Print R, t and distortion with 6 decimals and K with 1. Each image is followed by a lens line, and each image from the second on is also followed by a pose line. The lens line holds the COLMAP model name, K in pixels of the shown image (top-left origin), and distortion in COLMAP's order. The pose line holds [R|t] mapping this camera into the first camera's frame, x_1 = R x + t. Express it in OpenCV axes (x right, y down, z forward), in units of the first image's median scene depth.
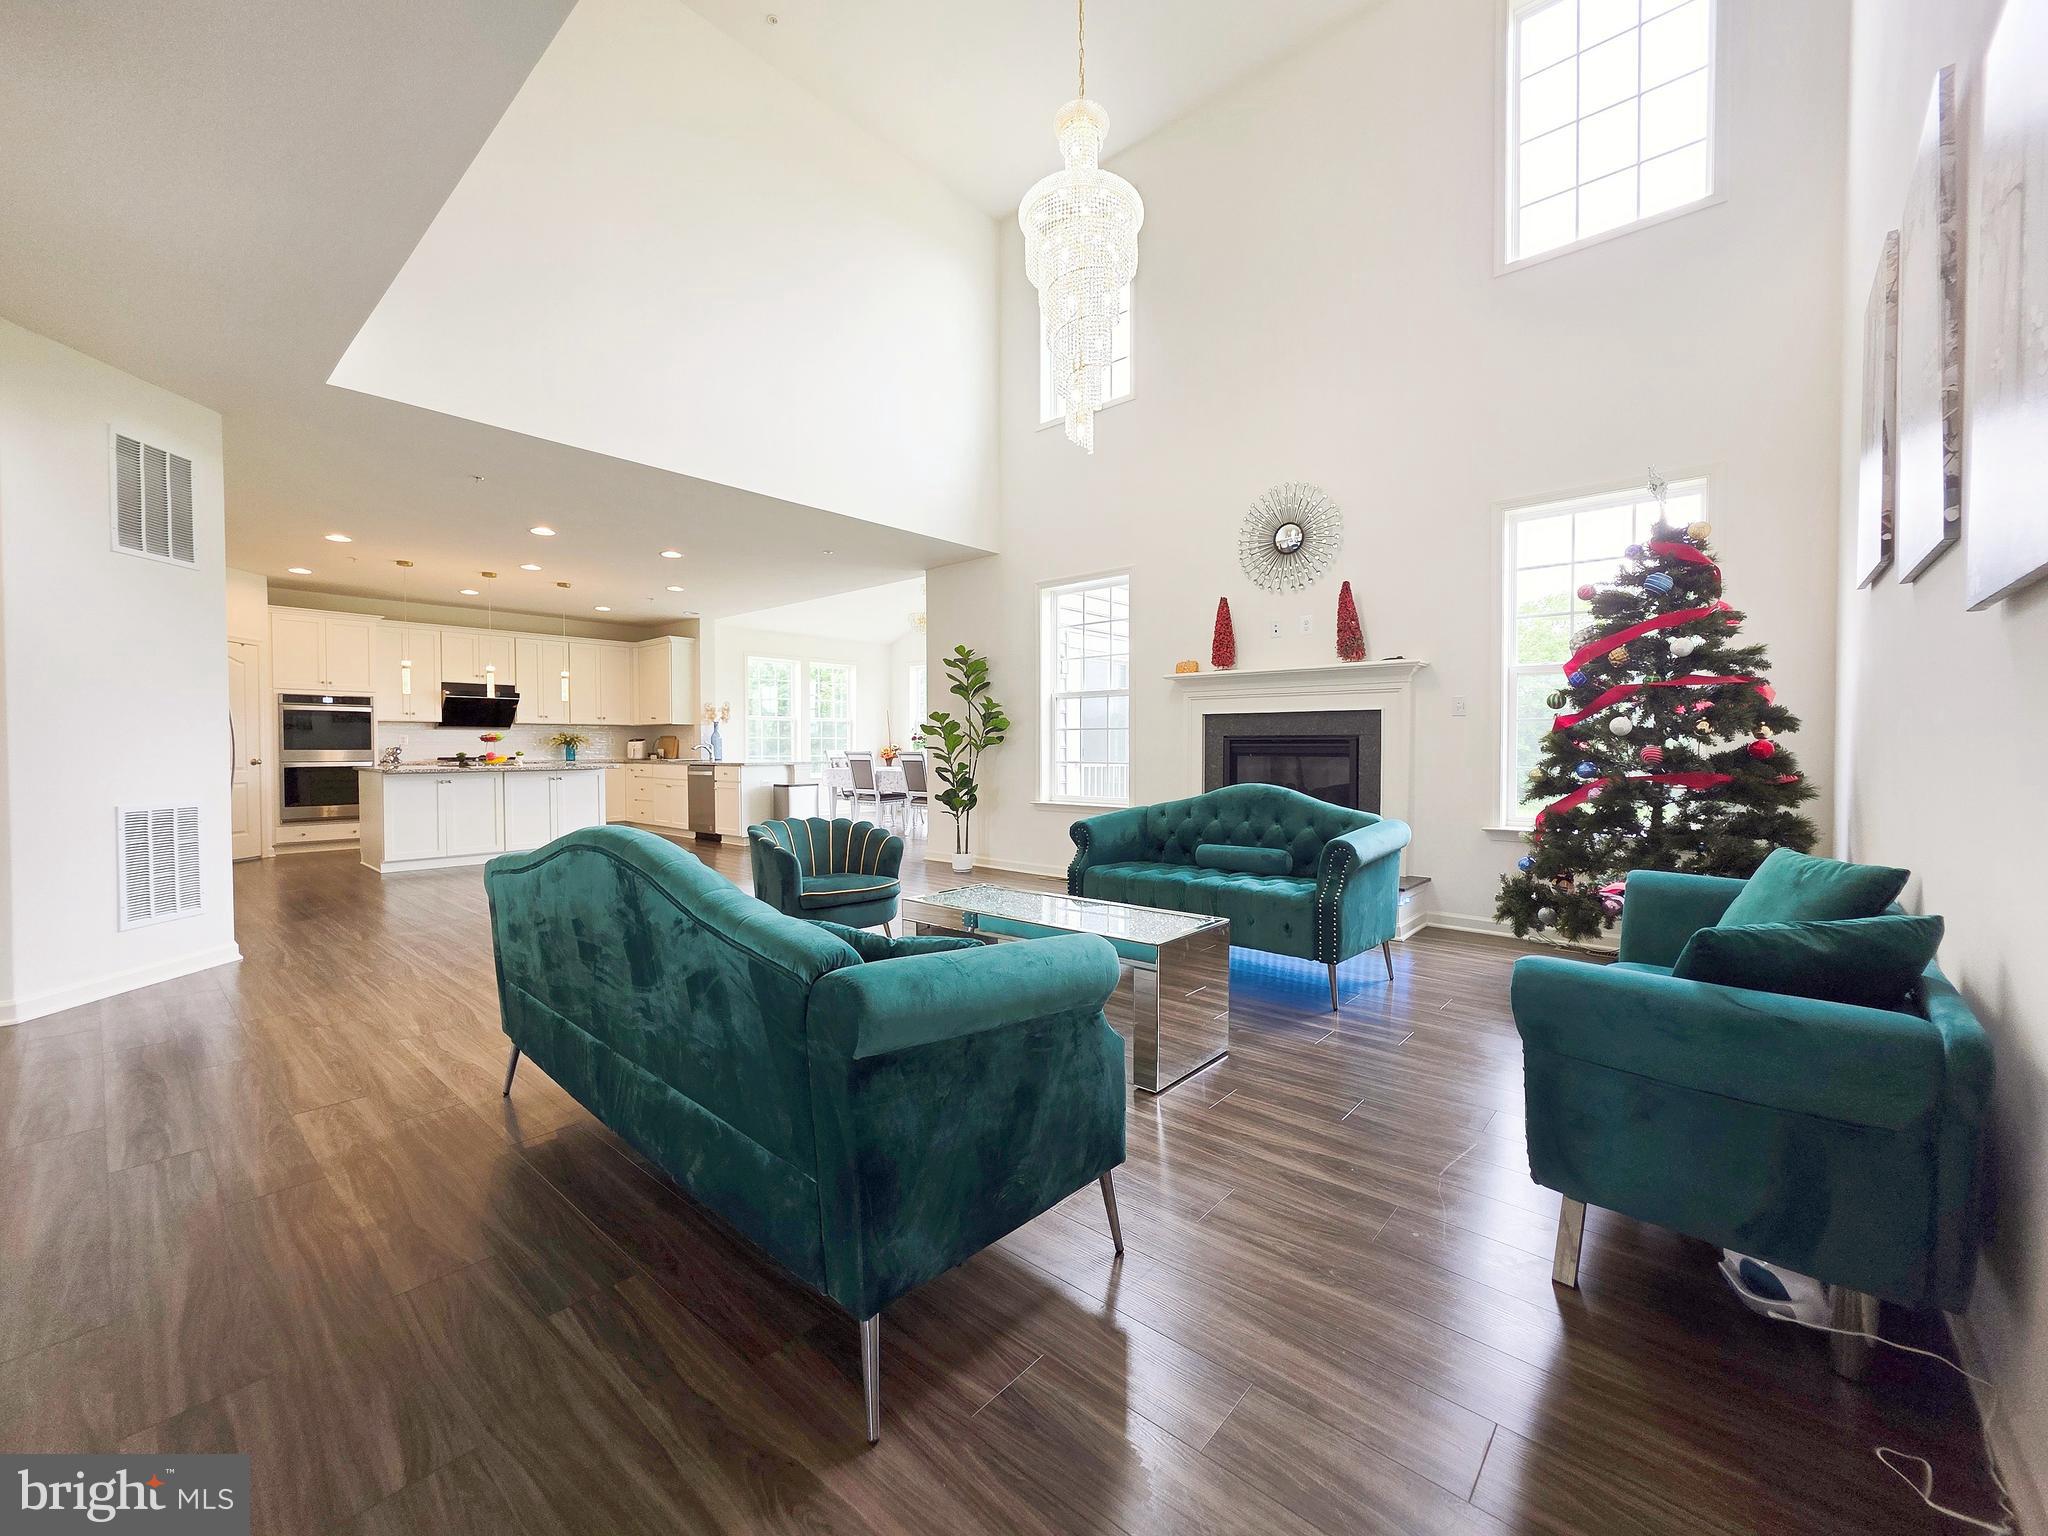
lens RADIAL K [[819.0, 0, 1024.5], [0, 819.0, 764.3], [0, 0, 1]] dist [-0.000458, 0.001391]
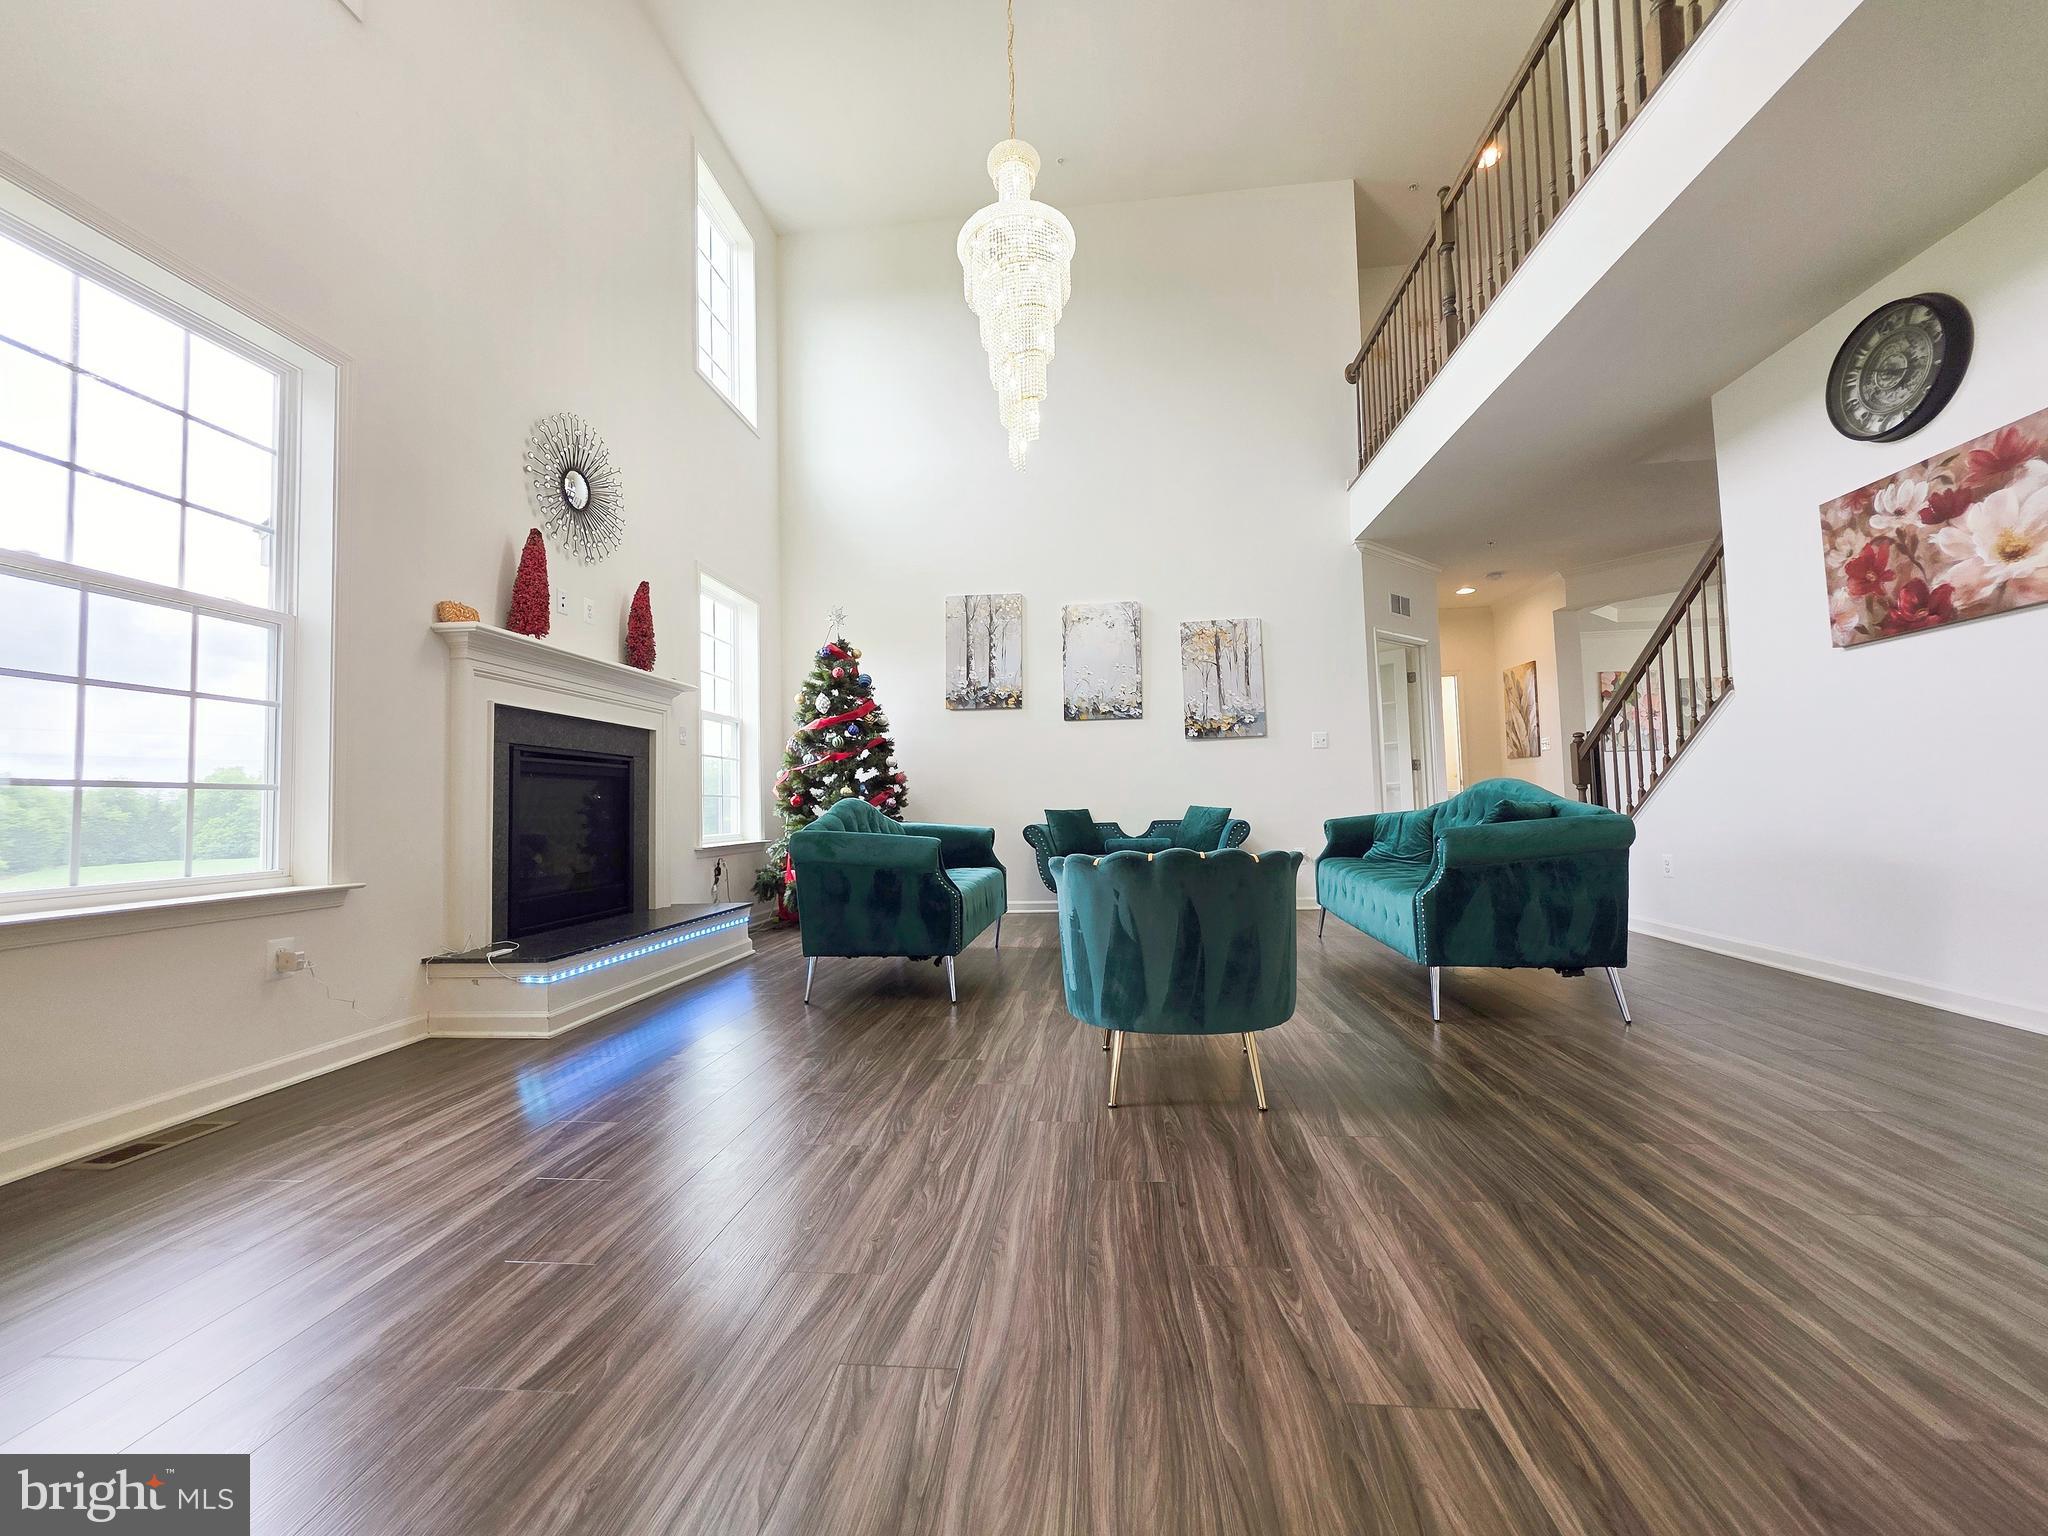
lens RADIAL K [[819.0, 0, 1026.1], [0, 819.0, 765.1], [0, 0, 1]] dist [-0.000458, 0.001391]
pose [[-0.580222, 0.057513, 0.812426, -0.396851], [0.044980, 0.998244, -0.038543, 0.018930], [-0.813216, 0.014179, -0.581790, 0.849087]]
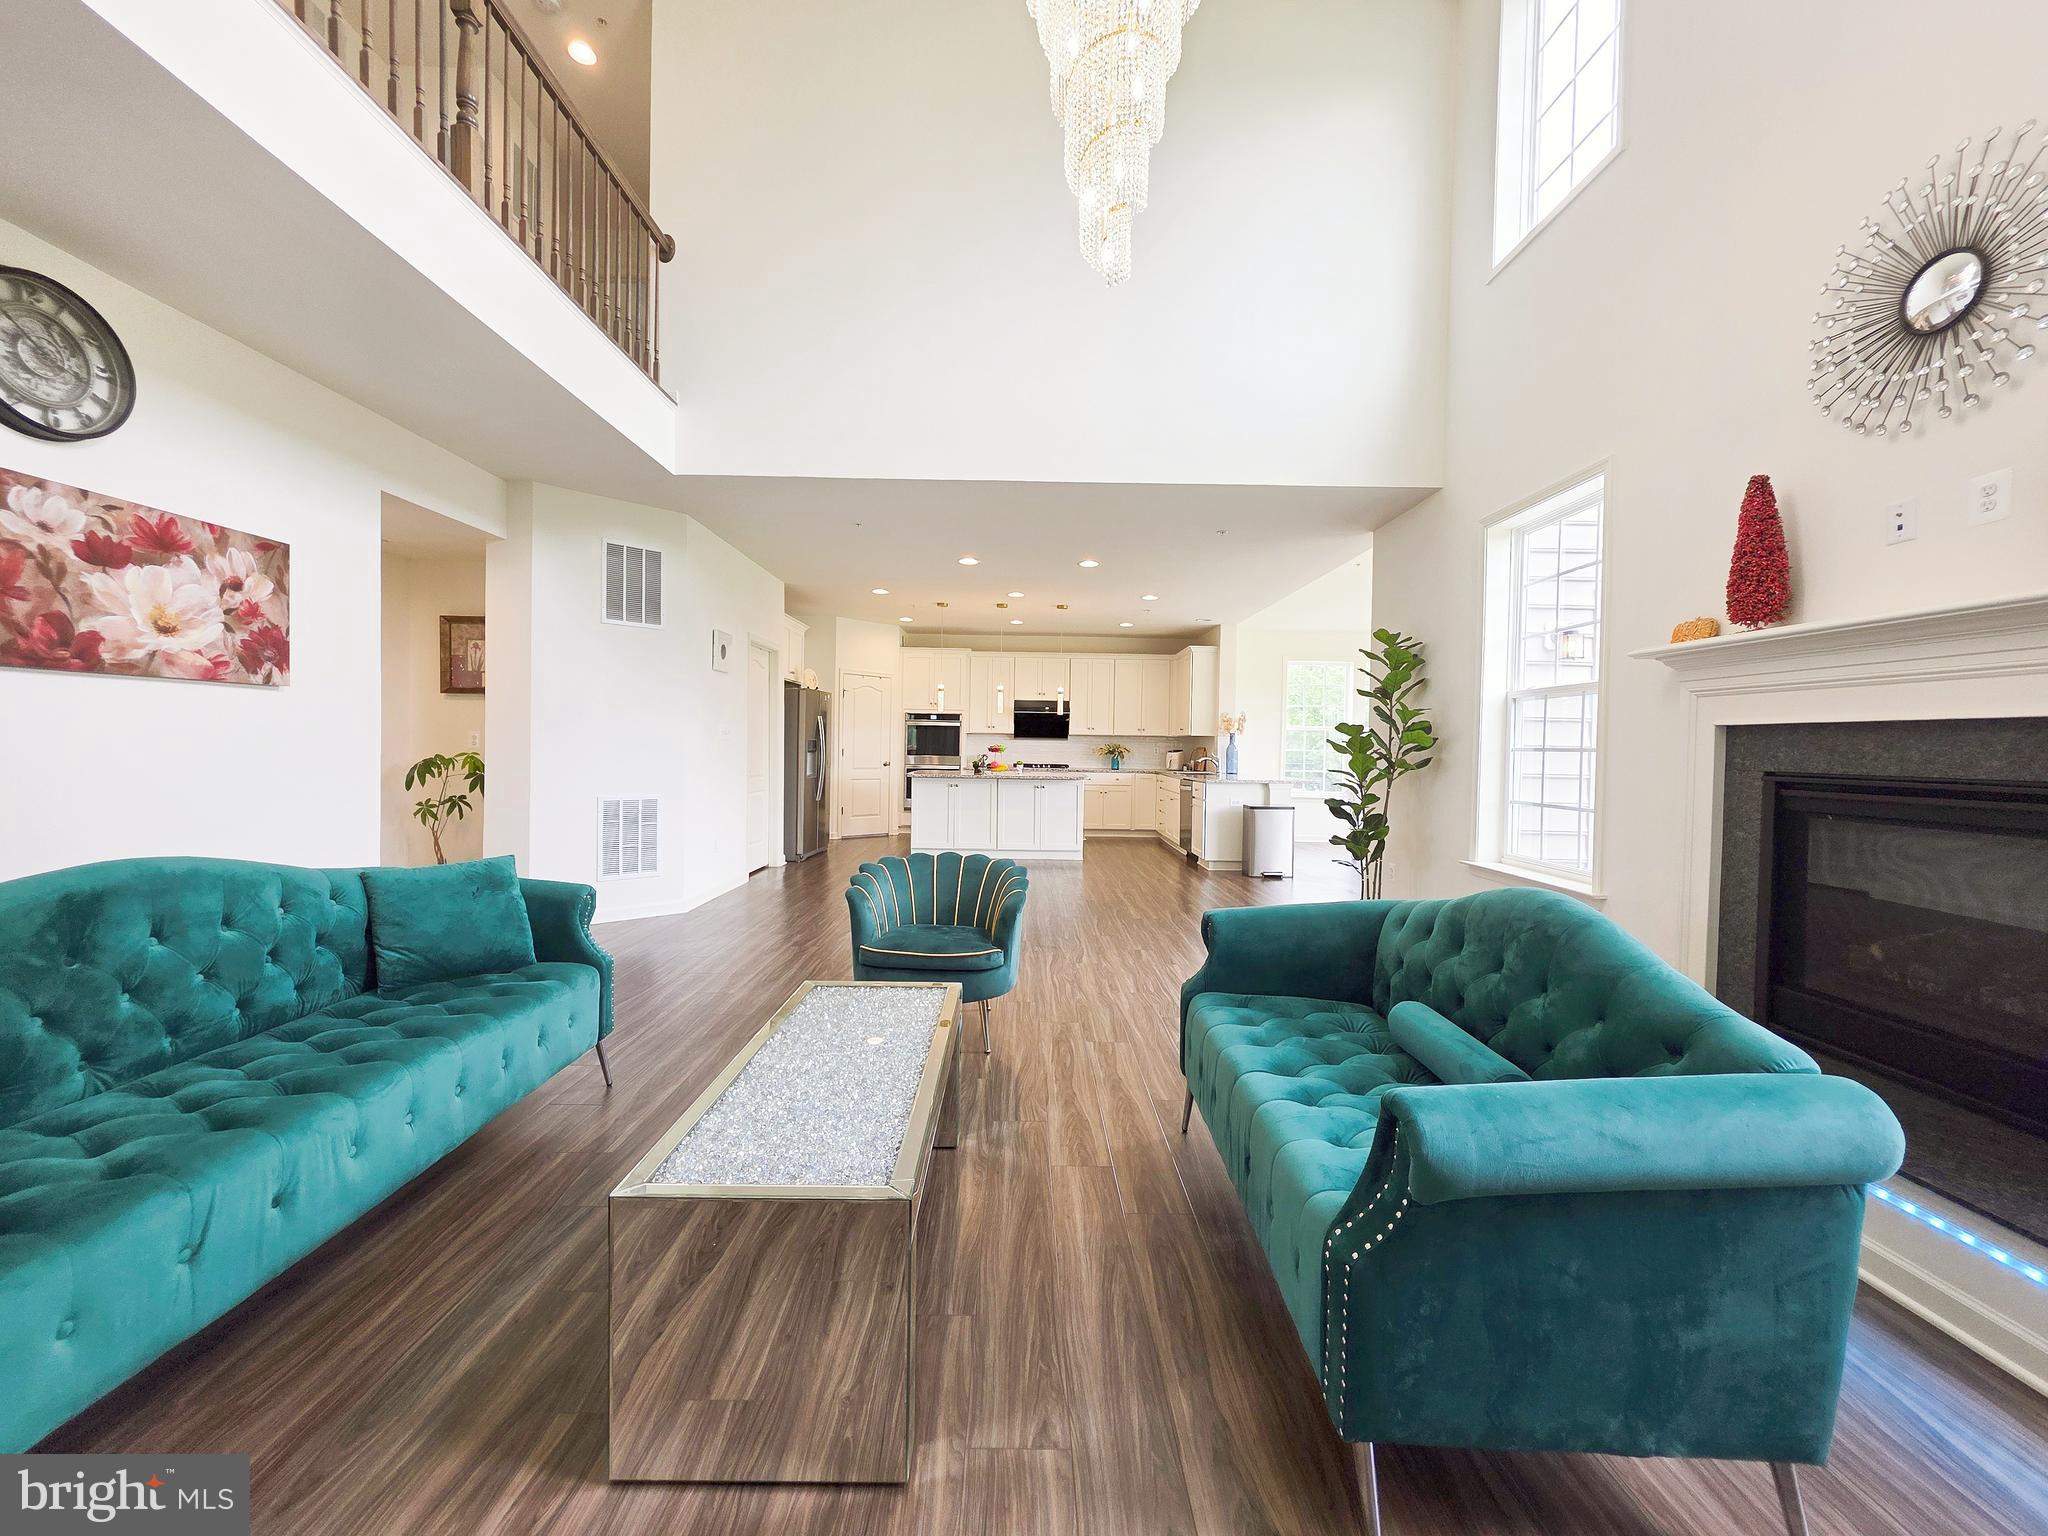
lens RADIAL K [[819.0, 0, 1023.8], [0, 819.0, 762.5], [0, 0, 1]] dist [-0.000458, 0.001391]
pose [[0.663296, 0.027379, -0.747857, 0.254226], [-0.035571, 0.999354, 0.005037, -0.022257], [0.747512, 0.023261, 0.663841, 0.303237]]
